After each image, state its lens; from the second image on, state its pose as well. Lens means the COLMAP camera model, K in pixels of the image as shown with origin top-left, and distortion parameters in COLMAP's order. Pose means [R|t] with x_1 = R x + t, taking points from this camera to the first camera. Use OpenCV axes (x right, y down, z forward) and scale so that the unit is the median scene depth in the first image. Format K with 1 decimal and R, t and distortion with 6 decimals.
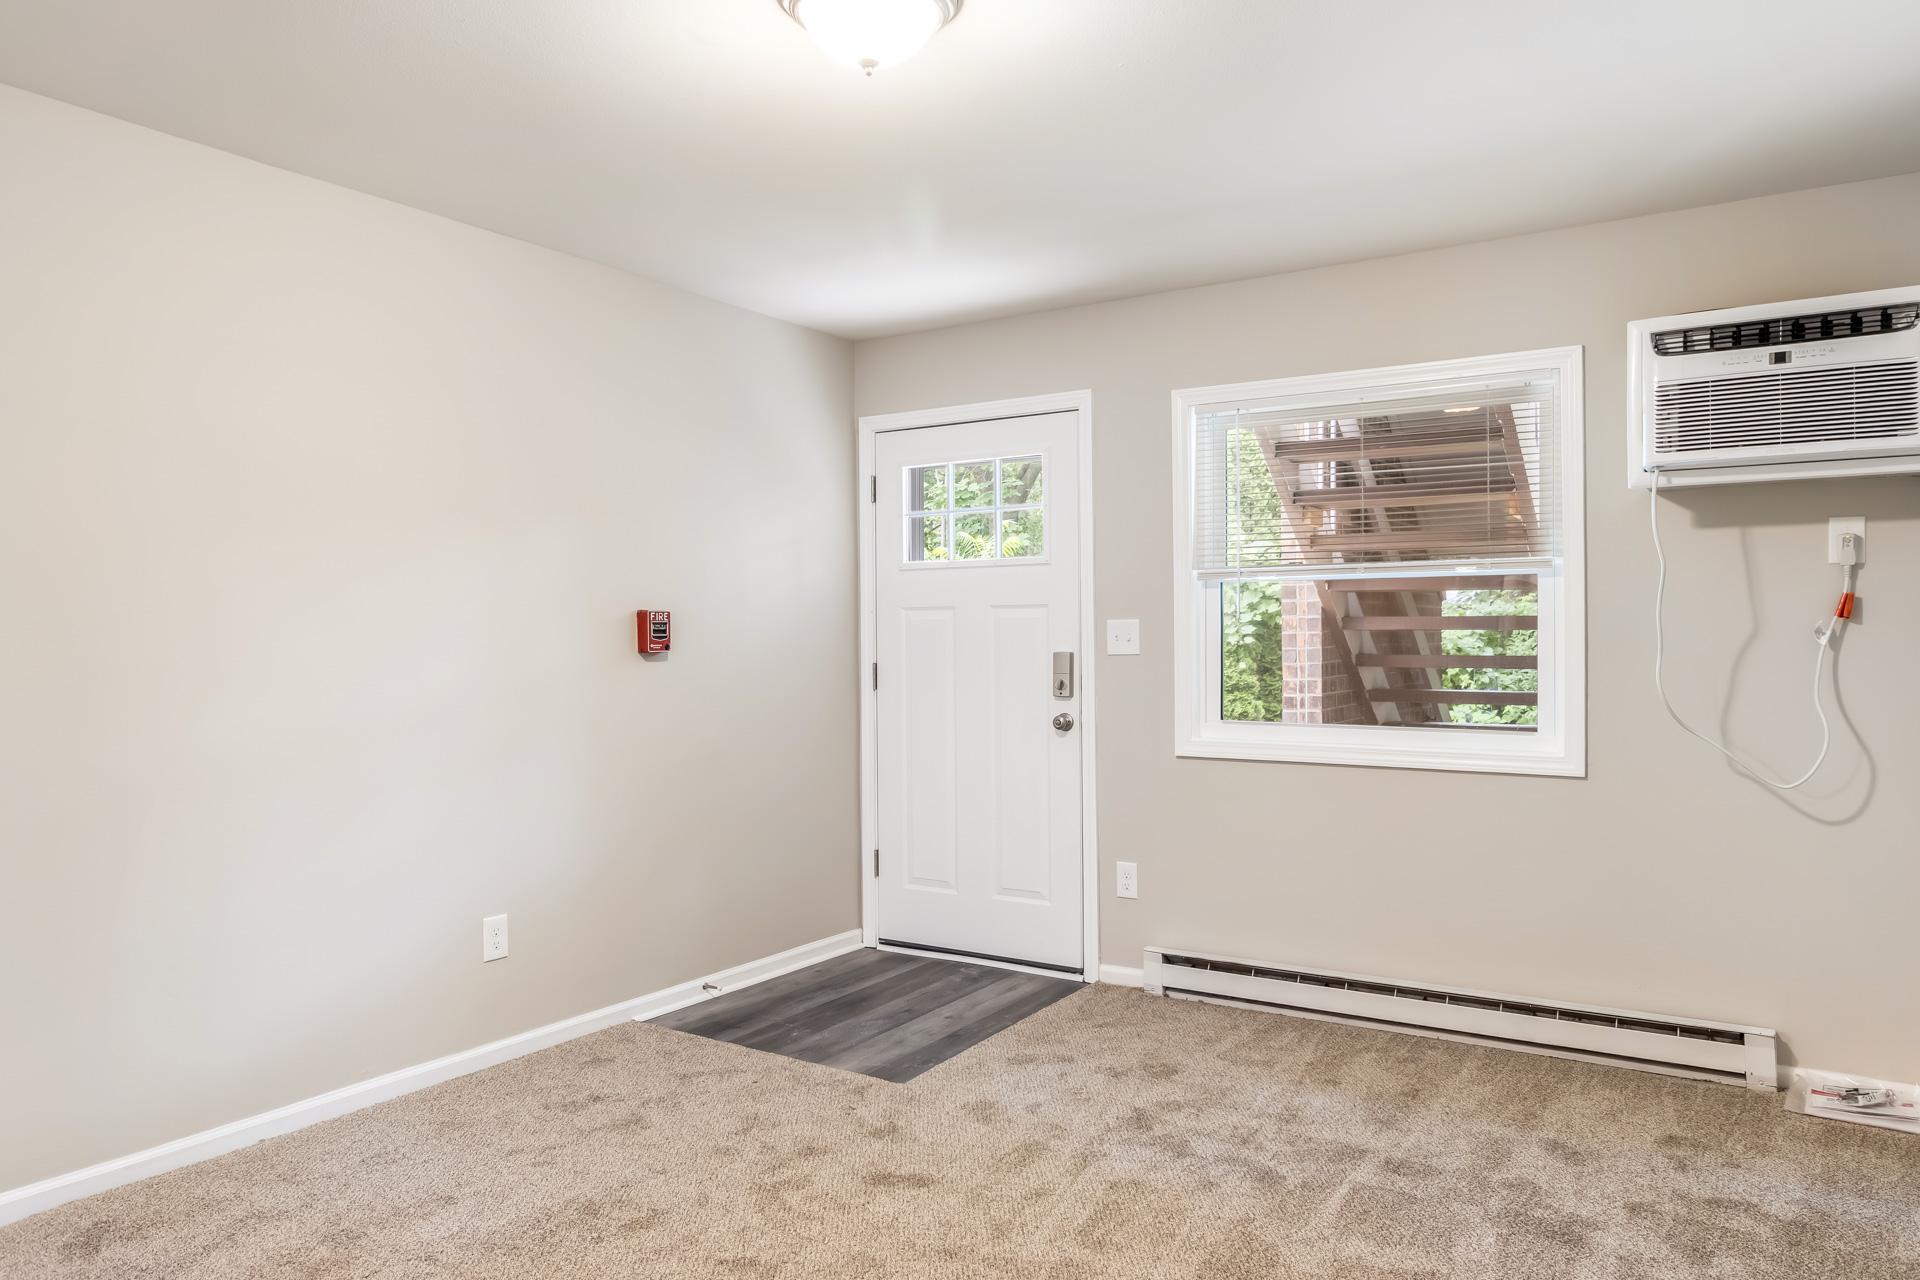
lens RADIAL K [[1303.5, 0, 960.0], [0, 1303.5, 640.0], [0, 0, 1]] dist [-0.006419, 0.001190]
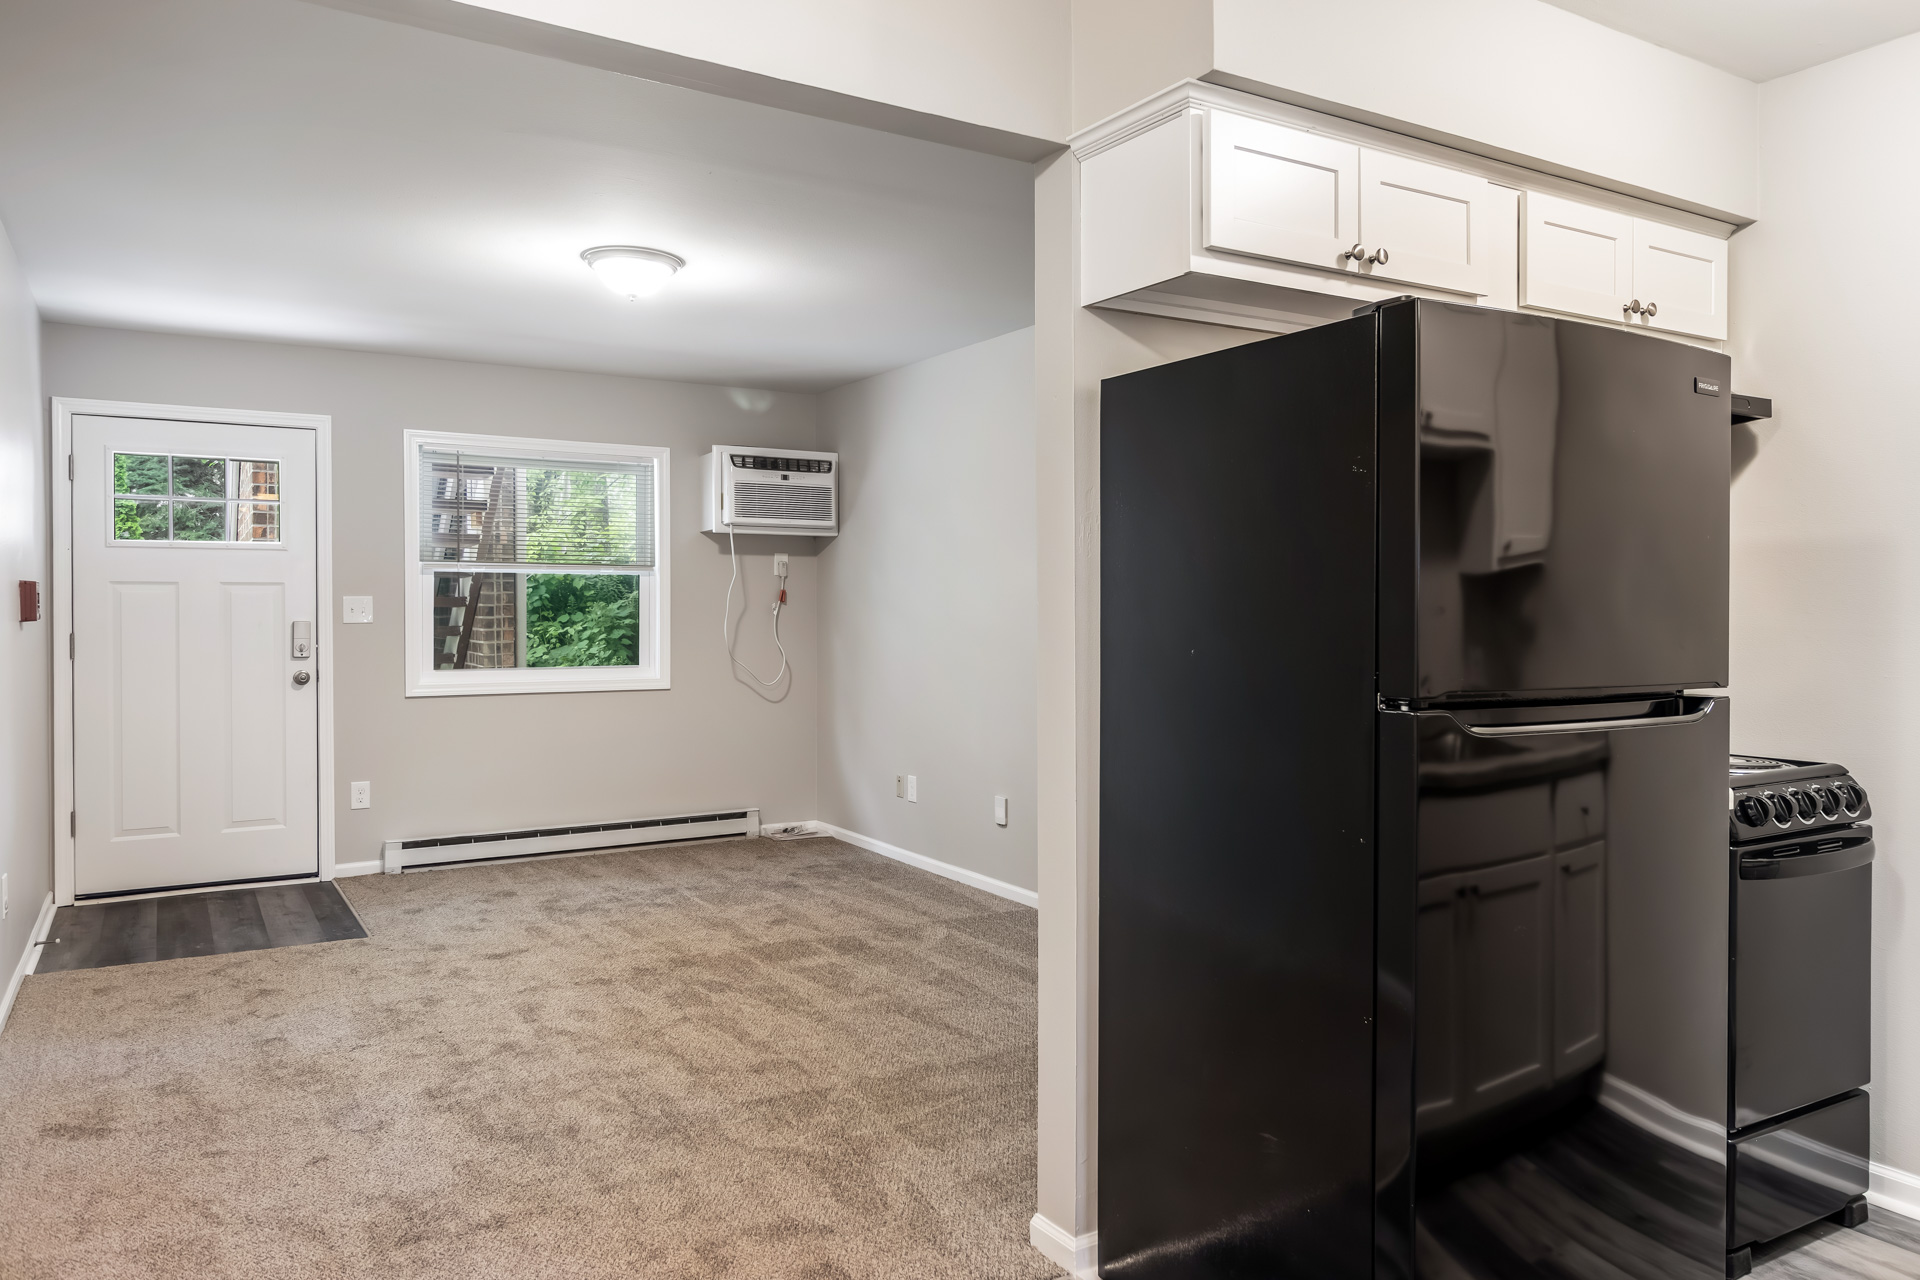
lens RADIAL K [[1349.4, 0, 960.4], [0, 1349.4, 631.5], [0, 0, 1]] dist [-0.020996, 0.001419]
pose [[0.414955, -0.007525, 0.909811, -1.087363], [0.001860, 0.999971, 0.007422, 0.013718], [-0.909840, -0.001388, 0.414957, -0.141095]]
